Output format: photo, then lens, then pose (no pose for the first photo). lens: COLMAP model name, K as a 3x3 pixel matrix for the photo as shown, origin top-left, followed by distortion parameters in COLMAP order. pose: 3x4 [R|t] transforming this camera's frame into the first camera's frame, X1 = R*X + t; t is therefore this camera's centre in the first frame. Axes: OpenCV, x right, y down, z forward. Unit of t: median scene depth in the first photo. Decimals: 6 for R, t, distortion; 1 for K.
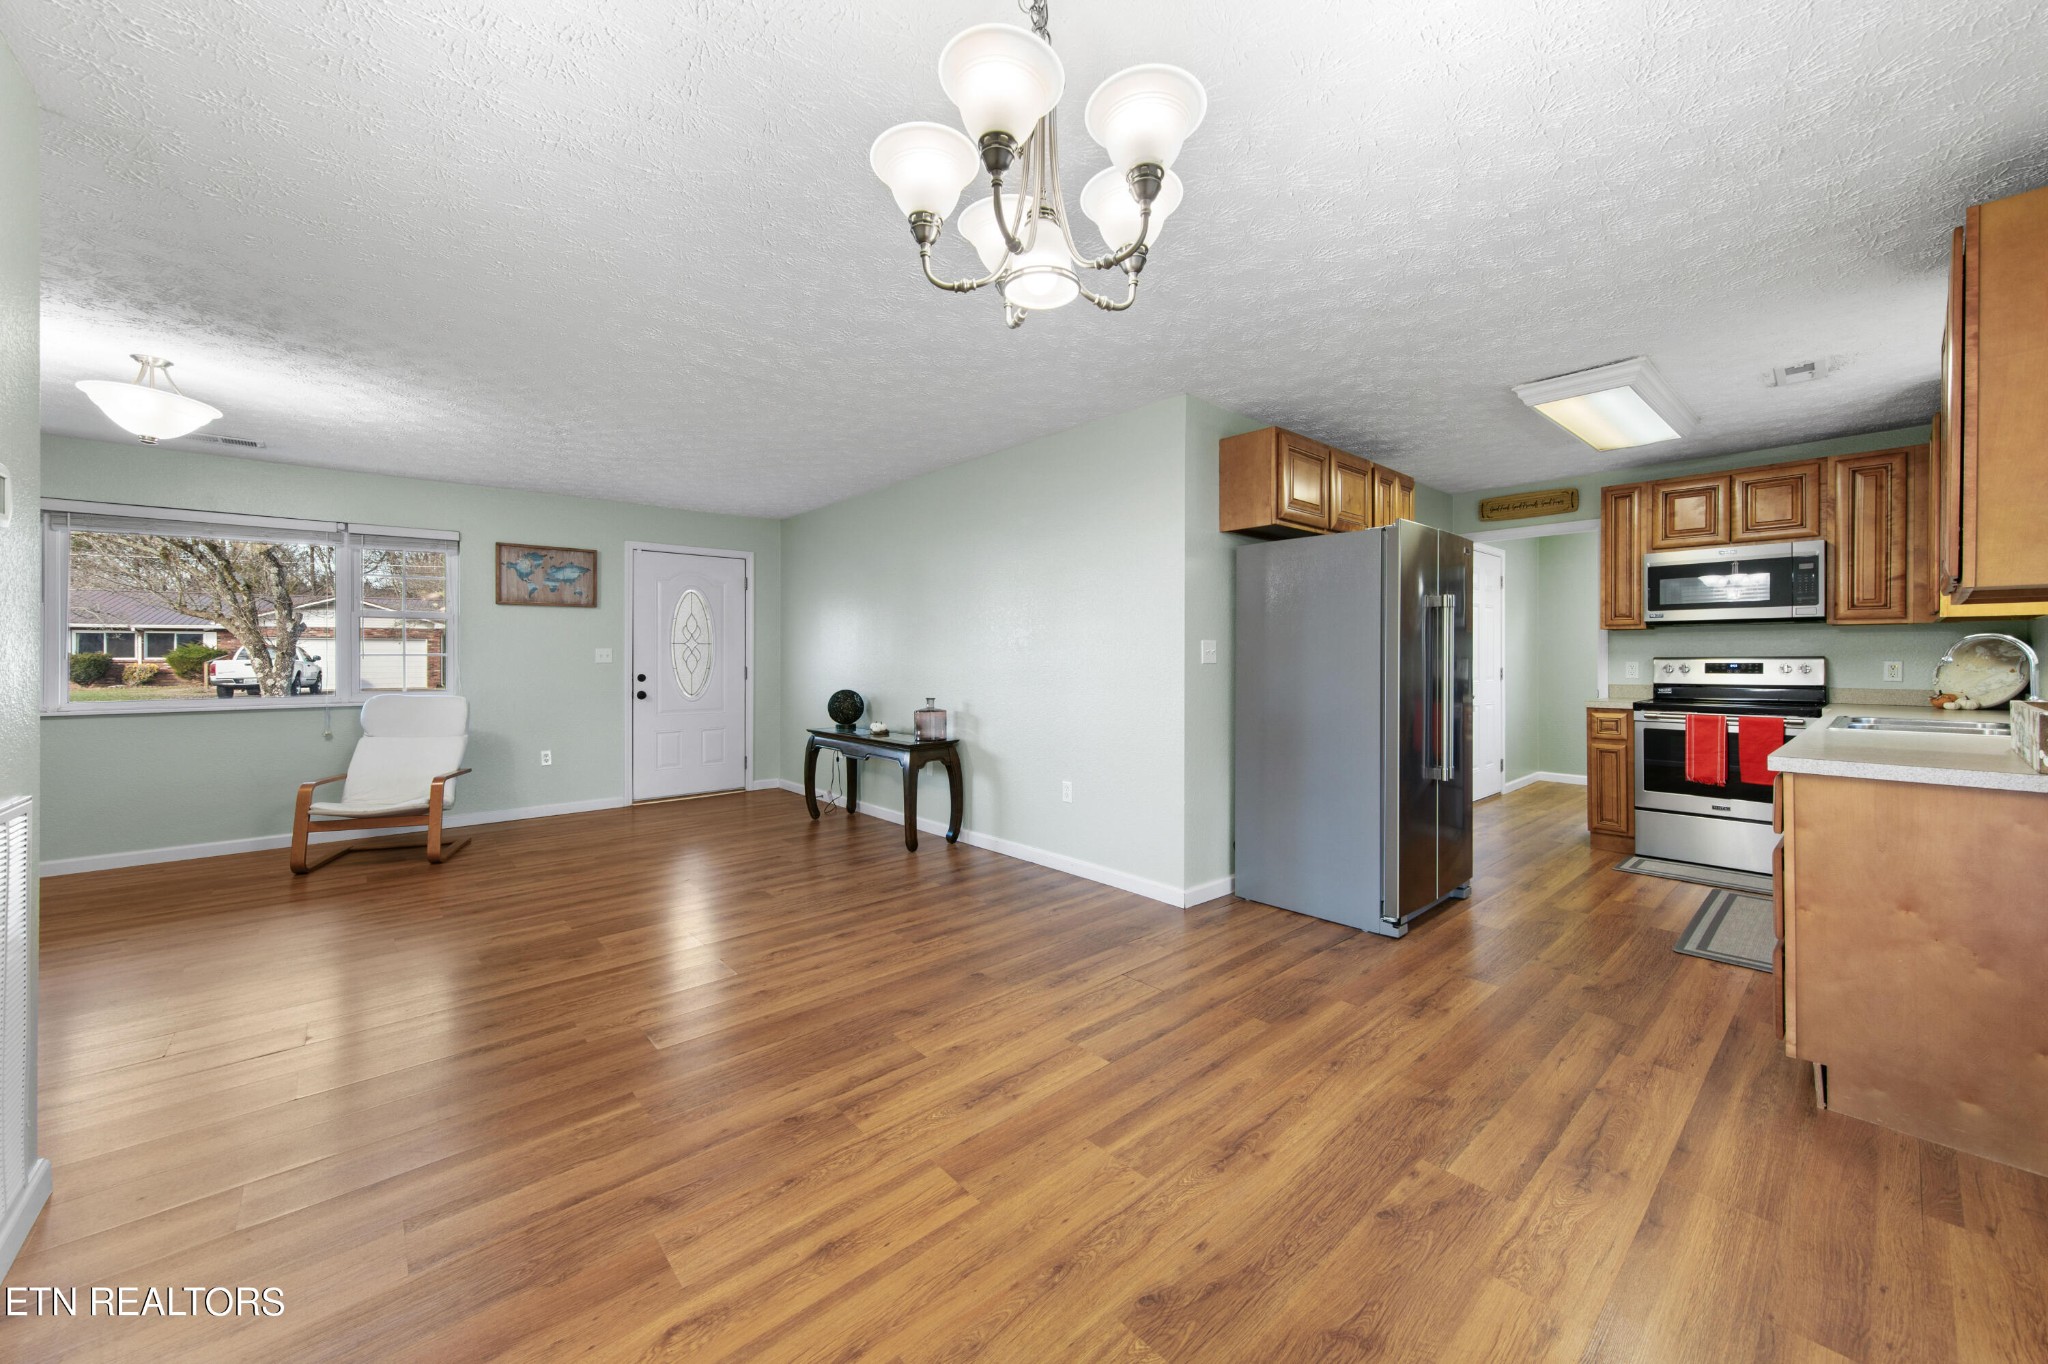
lens RADIAL K [[771.1, 0, 1019.7], [0, 771.1, 655.7], [0, 0, 1]] dist [0.009869, -0.000236]
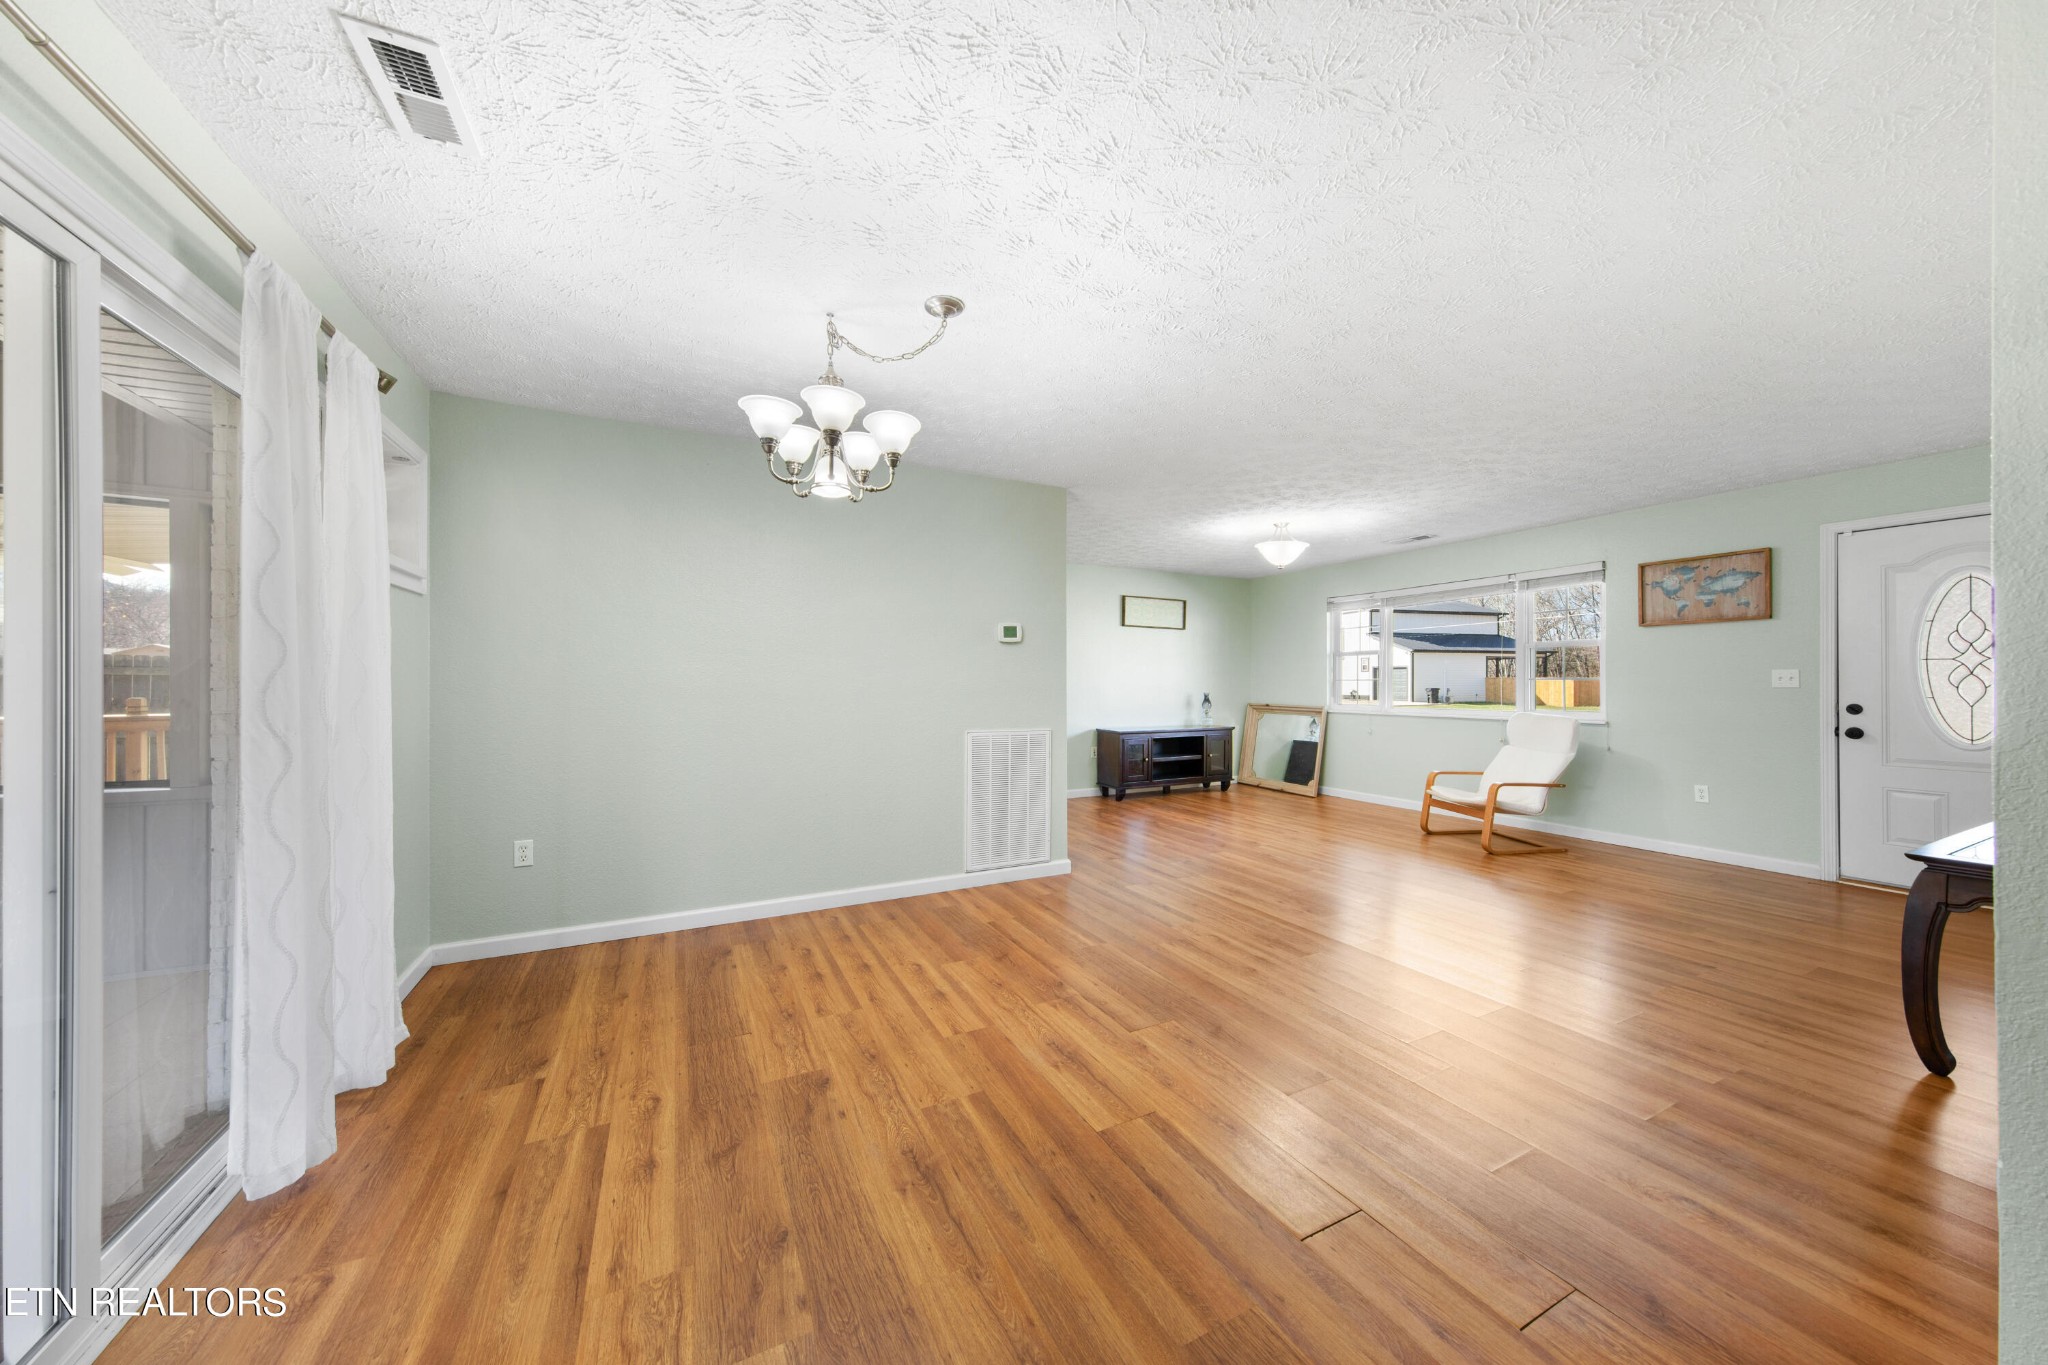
lens RADIAL K [[688.9, 0, 1011.6], [0, 688.9, 680.1], [0, 0, 1]] dist [0.004461, -0.000229]
pose [[-0.266685, -0.002404, -0.963781, 0.574274], [0.003751, 0.999987, -0.003532, 0.001701], [0.963776, -0.004557, -0.266673, 0.699168]]
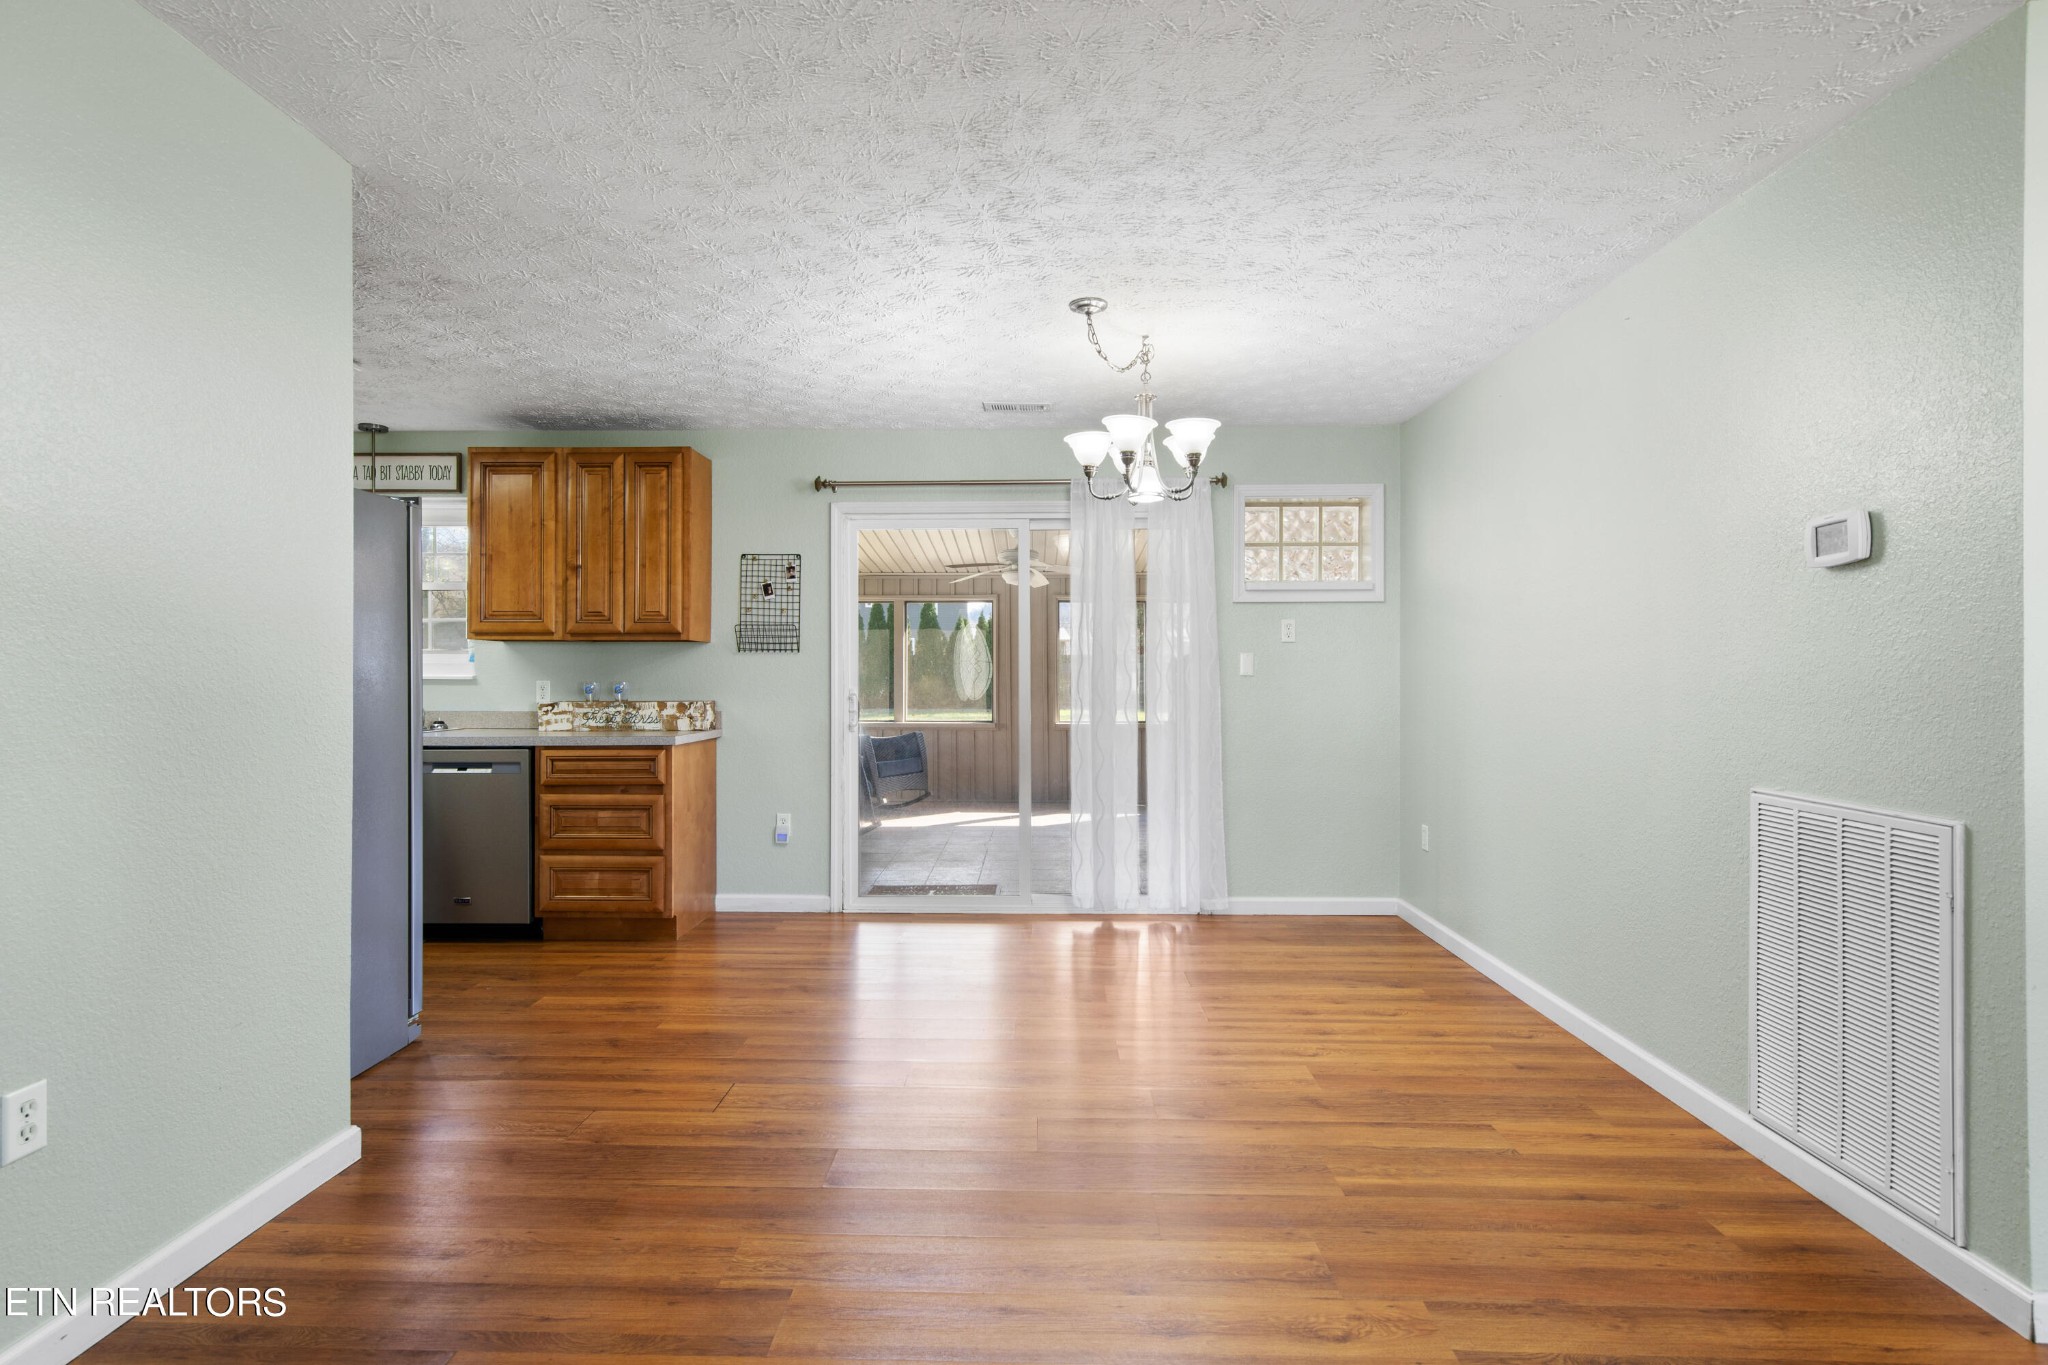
lens RADIAL K [[972.4, 0, 1028.1], [0, 972.4, 680.7], [0, 0, 1]] dist [0.002681, 0.000853]
pose [[-0.739905, -0.002861, 0.672705, -0.553442], [-0.001844, 0.999996, 0.002225, 0.003760], [-0.672709, 0.000405, -0.739907, 1.168604]]
